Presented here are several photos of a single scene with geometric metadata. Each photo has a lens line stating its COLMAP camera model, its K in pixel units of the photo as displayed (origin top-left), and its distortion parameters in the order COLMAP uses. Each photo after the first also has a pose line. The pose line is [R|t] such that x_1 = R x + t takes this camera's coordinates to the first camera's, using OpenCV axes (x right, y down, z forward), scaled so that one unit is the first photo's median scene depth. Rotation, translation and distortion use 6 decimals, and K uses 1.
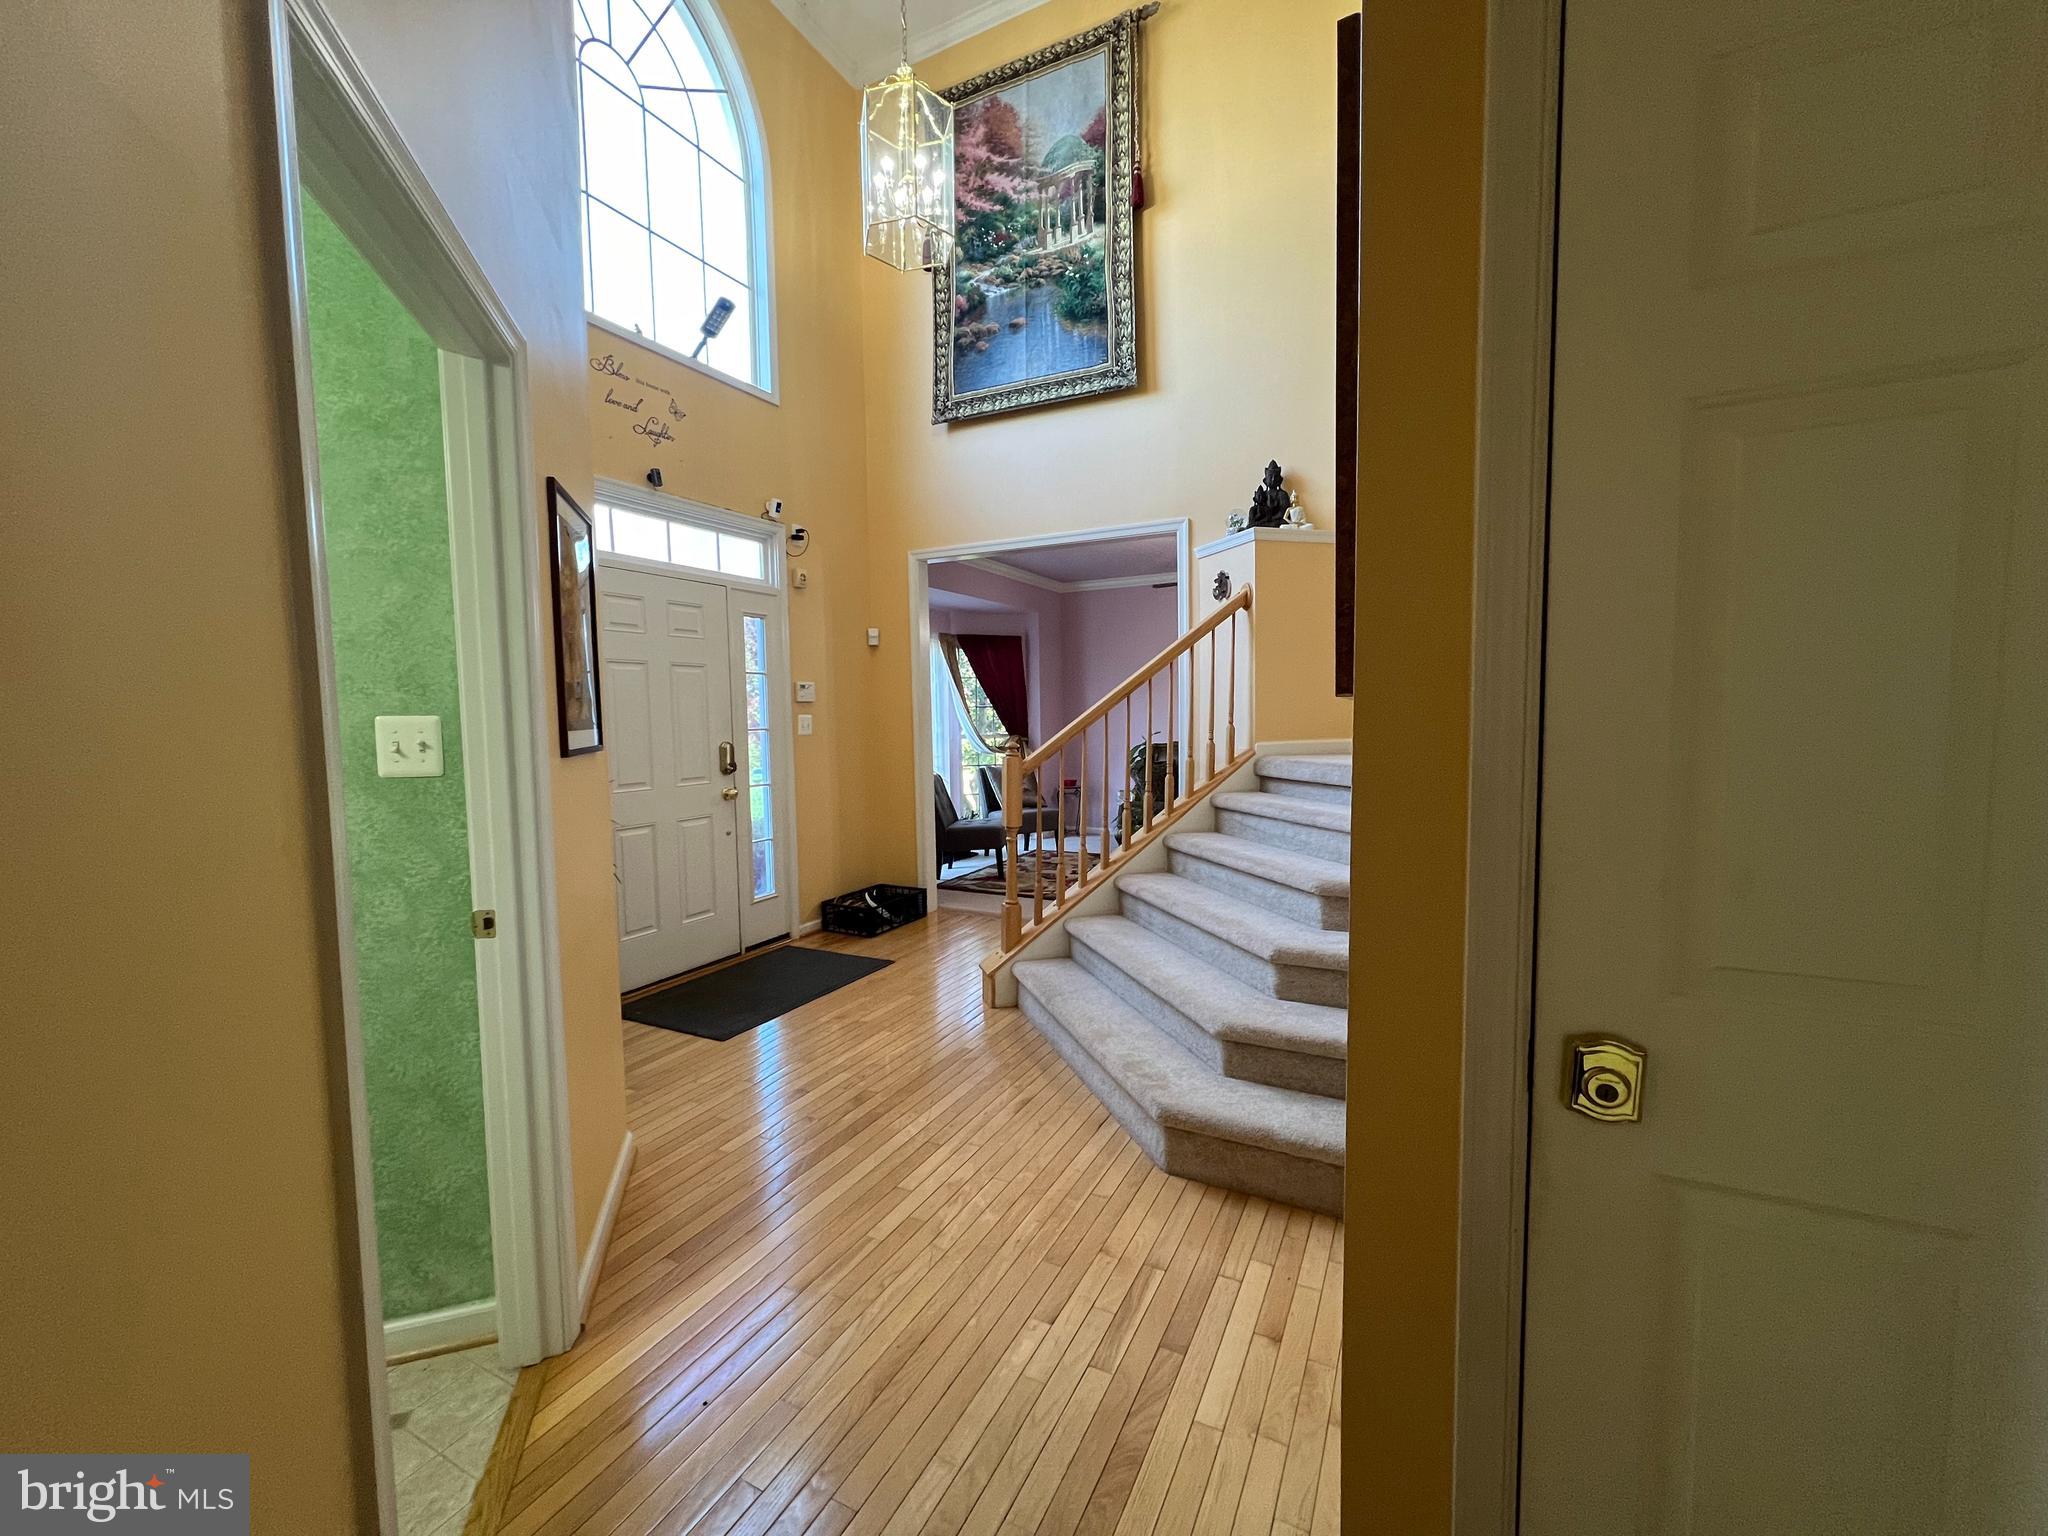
lens RADIAL K [[820.1, 0, 1024.6], [0, 820.1, 763.0], [0, 0, 1]] dist [0.002211, 0.000757]
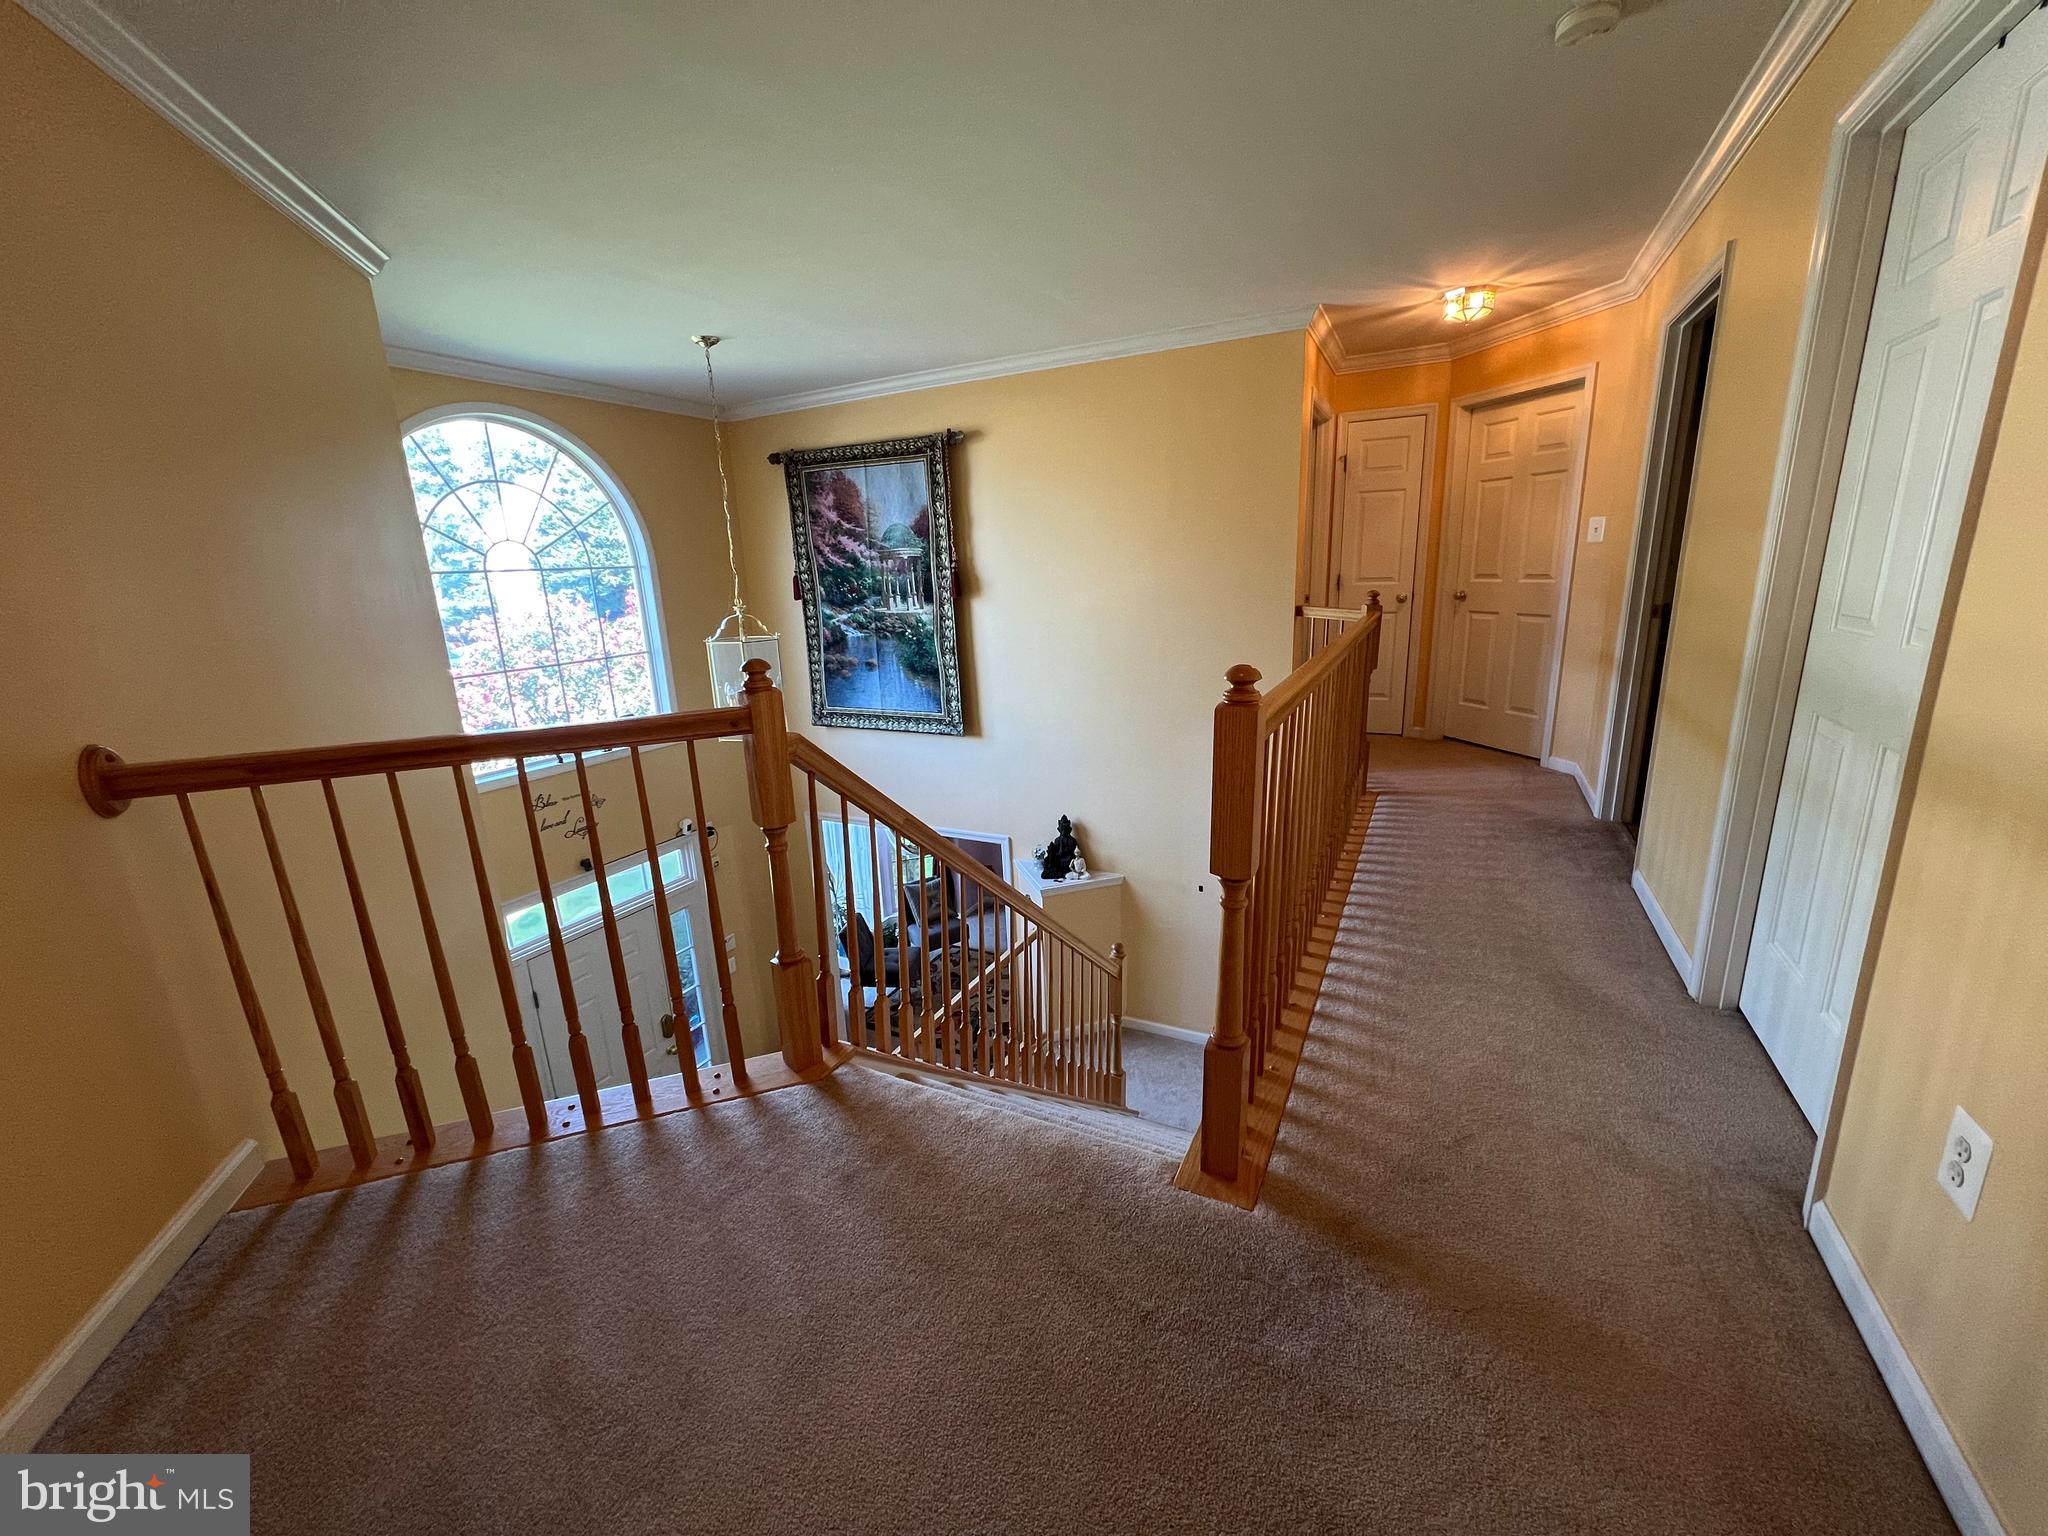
lens RADIAL K [[819.4, 0, 1026.4], [0, 819.4, 776.5], [0, 0, 1]] dist [0.001698, 0.000052]
pose [[0.999708, -0.022397, -0.009077, 0.233788], [0.023706, 0.981830, 0.188276, -0.611528], [0.004696, -0.188436, 0.982074, -0.226907]]
